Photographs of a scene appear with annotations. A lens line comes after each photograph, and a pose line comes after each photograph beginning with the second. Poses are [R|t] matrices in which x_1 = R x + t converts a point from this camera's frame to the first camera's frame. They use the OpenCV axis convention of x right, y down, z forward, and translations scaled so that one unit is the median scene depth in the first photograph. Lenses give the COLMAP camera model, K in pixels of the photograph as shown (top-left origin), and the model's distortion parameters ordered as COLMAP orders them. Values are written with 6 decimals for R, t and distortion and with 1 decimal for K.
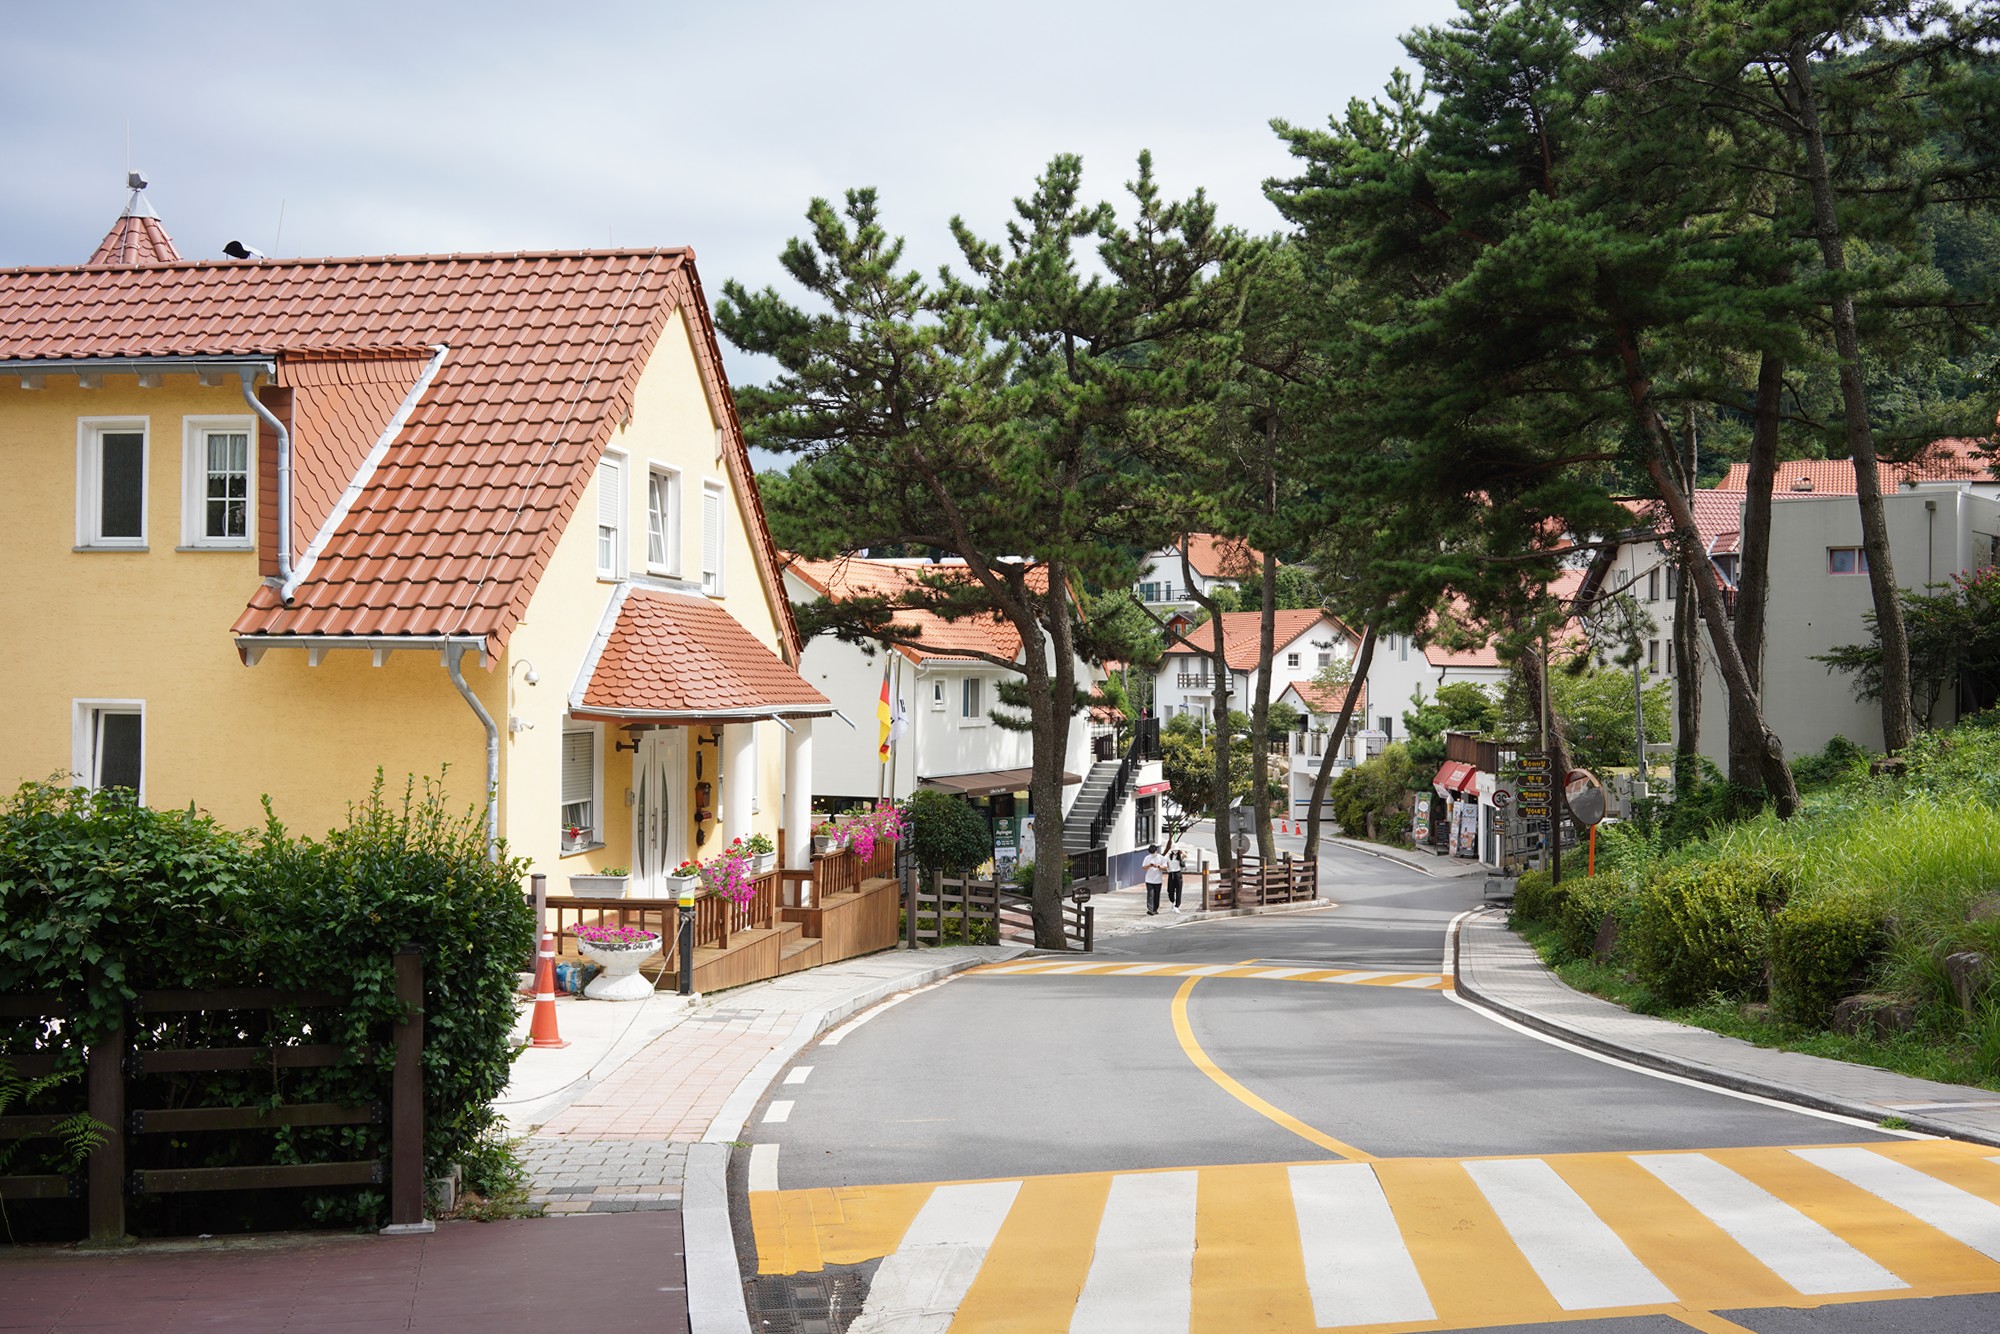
lens RADIAL K [[2102.6, 0, 1002.3], [0, 2102.6, 693.1], [0, 0, 1]] dist [0.032882, -0.150693]
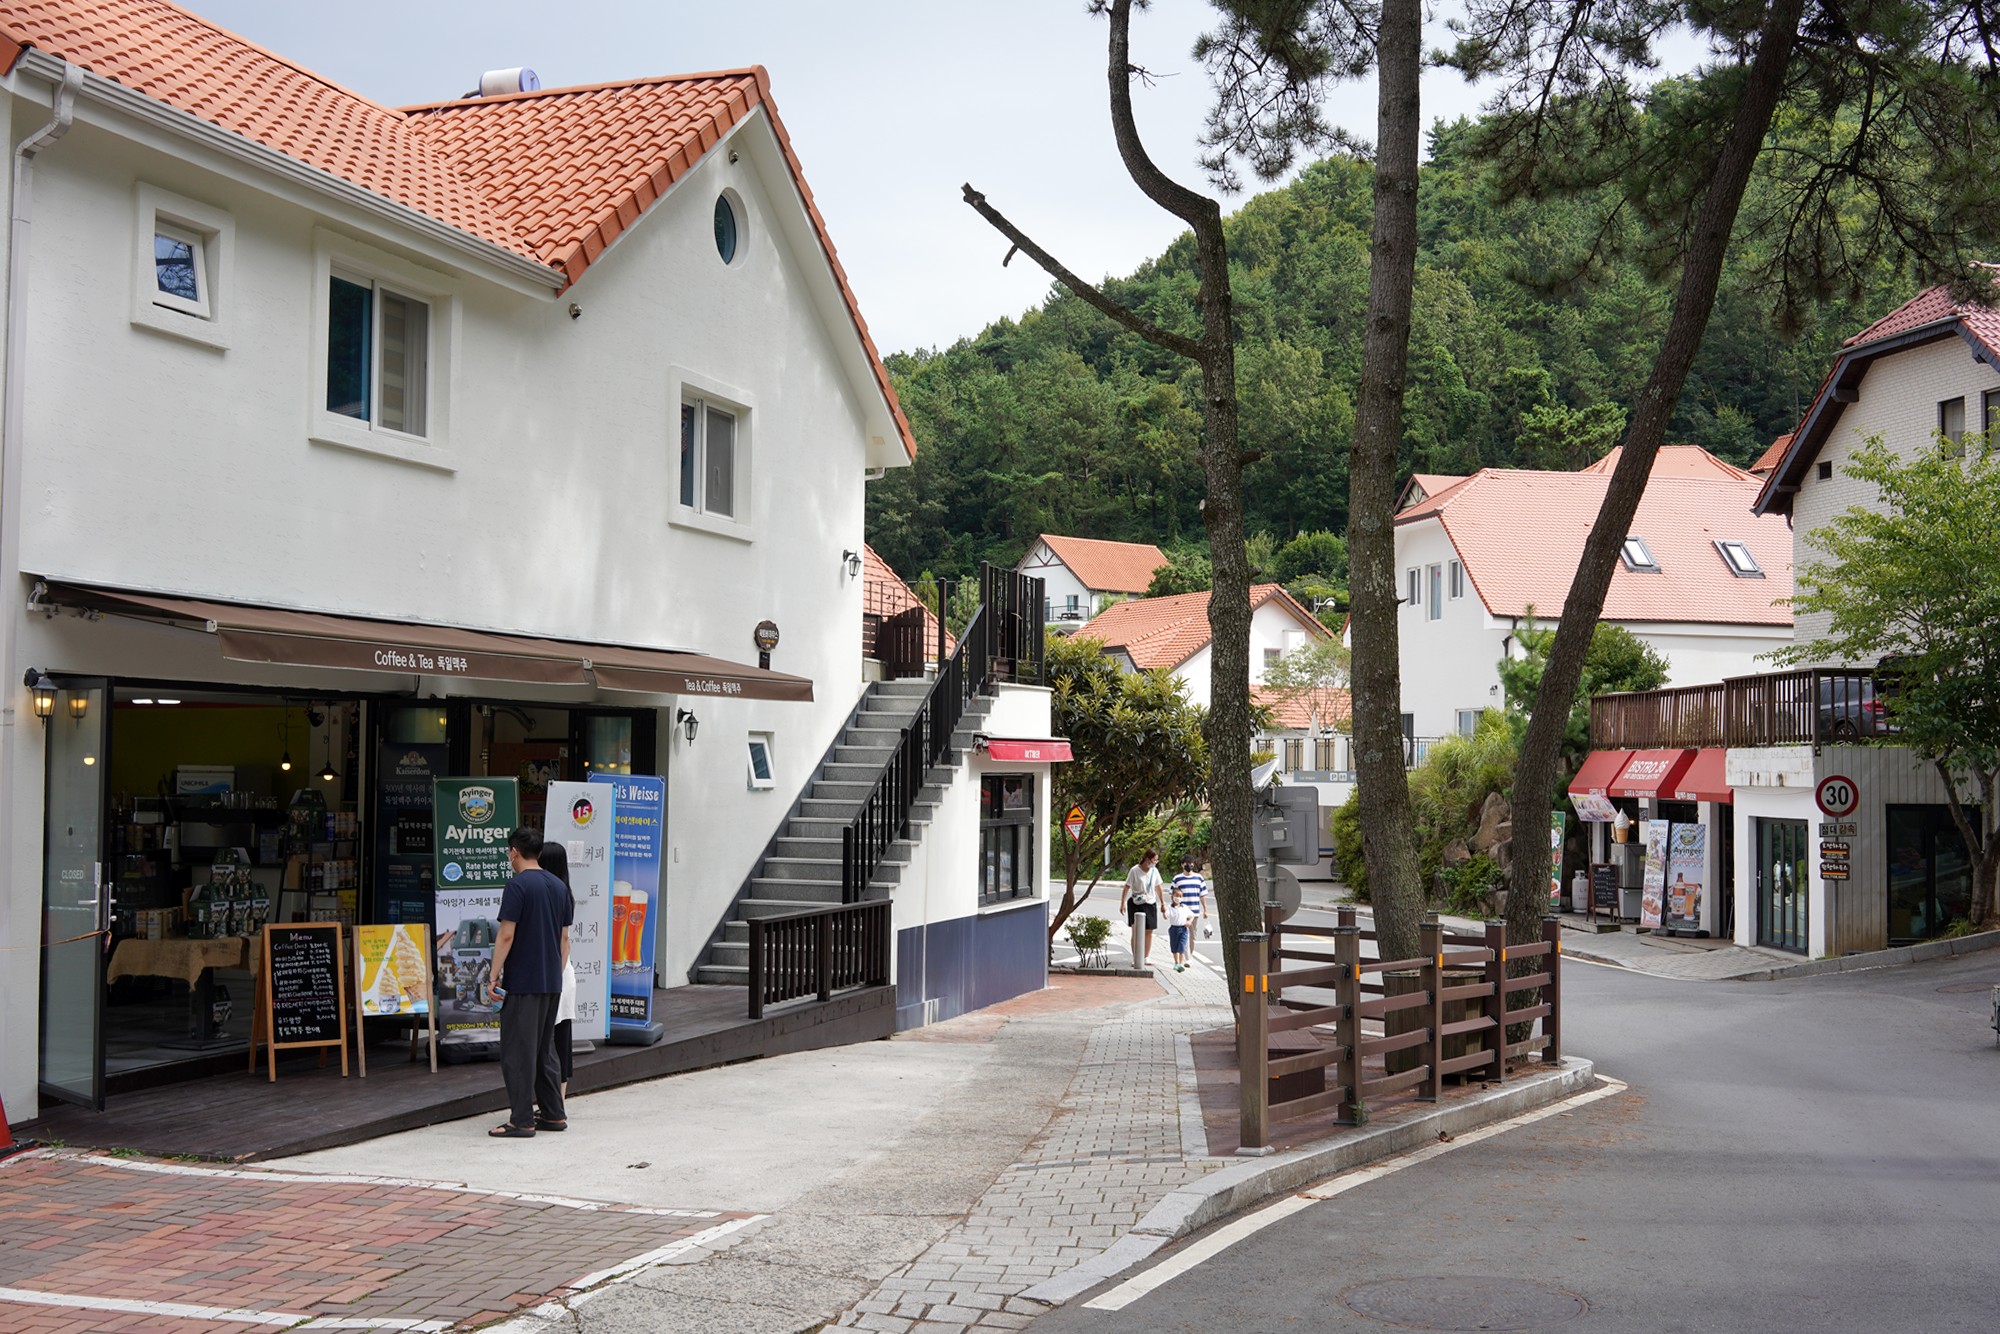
lens RADIAL K [[2102.6, 0, 1002.3], [0, 2102.6, 693.1], [0, 0, 1]] dist [0.032882, -0.150693]
pose [[0.998230, 0.004275, 0.059315, 0.045205], [-0.001778, 0.999112, -0.042102, 0.051709], [-0.059442, 0.041922, 0.997351, 0.631758]]
